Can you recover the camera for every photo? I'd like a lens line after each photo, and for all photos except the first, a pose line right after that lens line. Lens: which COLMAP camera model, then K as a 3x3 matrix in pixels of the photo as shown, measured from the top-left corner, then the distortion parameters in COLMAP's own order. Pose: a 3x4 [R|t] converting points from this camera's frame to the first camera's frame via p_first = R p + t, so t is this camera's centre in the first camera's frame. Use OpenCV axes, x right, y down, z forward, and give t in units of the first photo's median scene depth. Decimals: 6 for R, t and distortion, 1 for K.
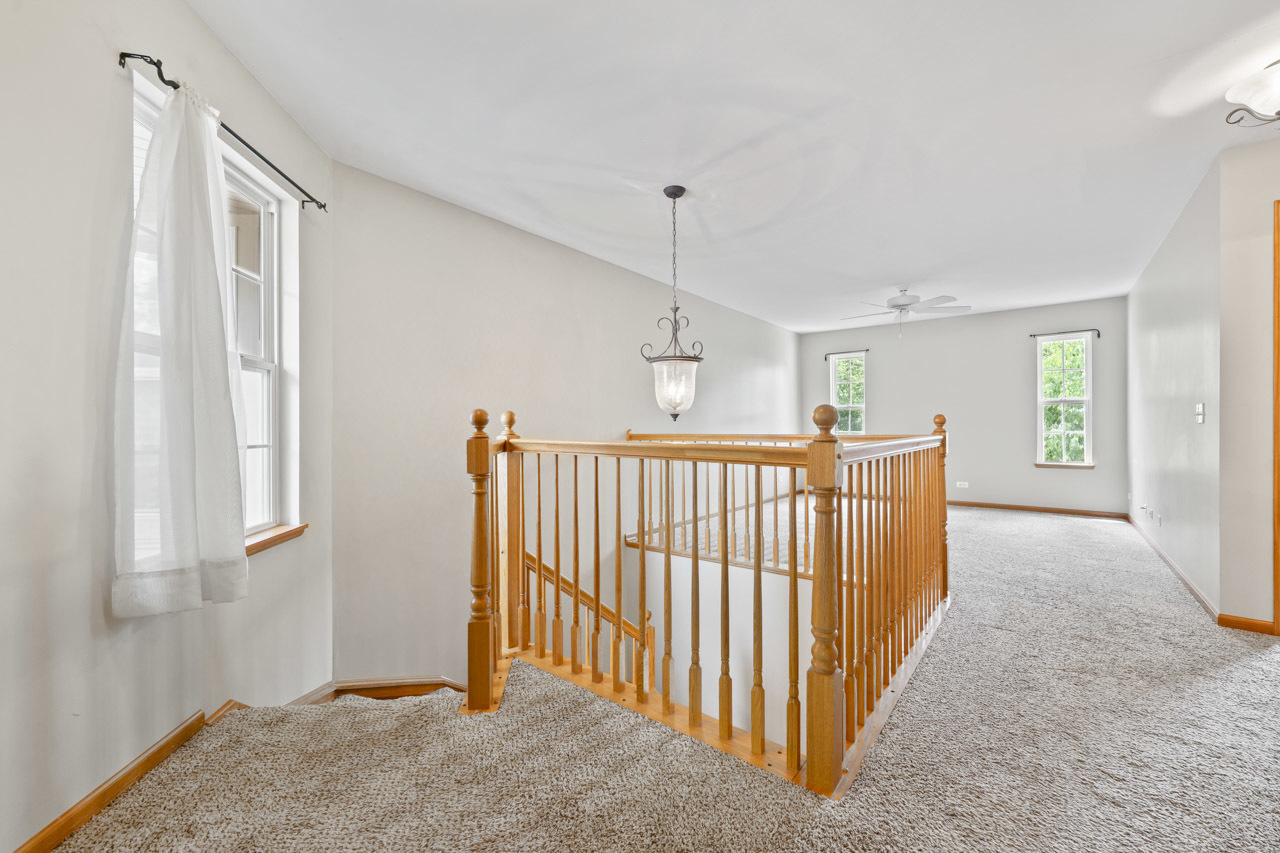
lens RADIAL K [[514.1, 0, 634.8], [0, 514.1, 429.2], [0, 0, 1]] dist [-0.001681, -0.001108]
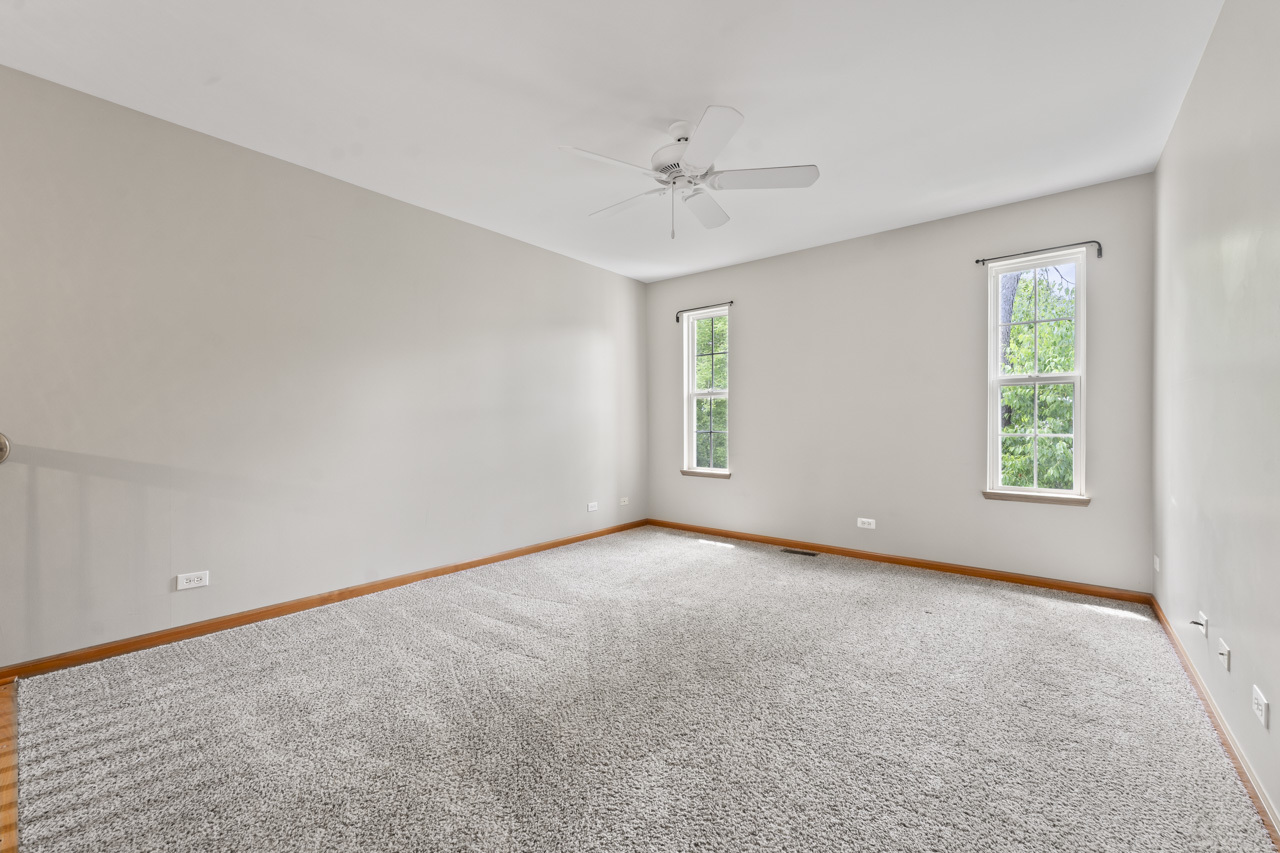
lens RADIAL K [[514.1, 0, 633.5], [0, 514.1, 427.2], [0, 0, 1]] dist [-0.001681, -0.001108]
pose [[0.999884, -0.014847, -0.003515, 0.401867], [0.014936, 0.999528, 0.026860, -0.024258], [0.003114, -0.026910, 0.999633, 0.442405]]
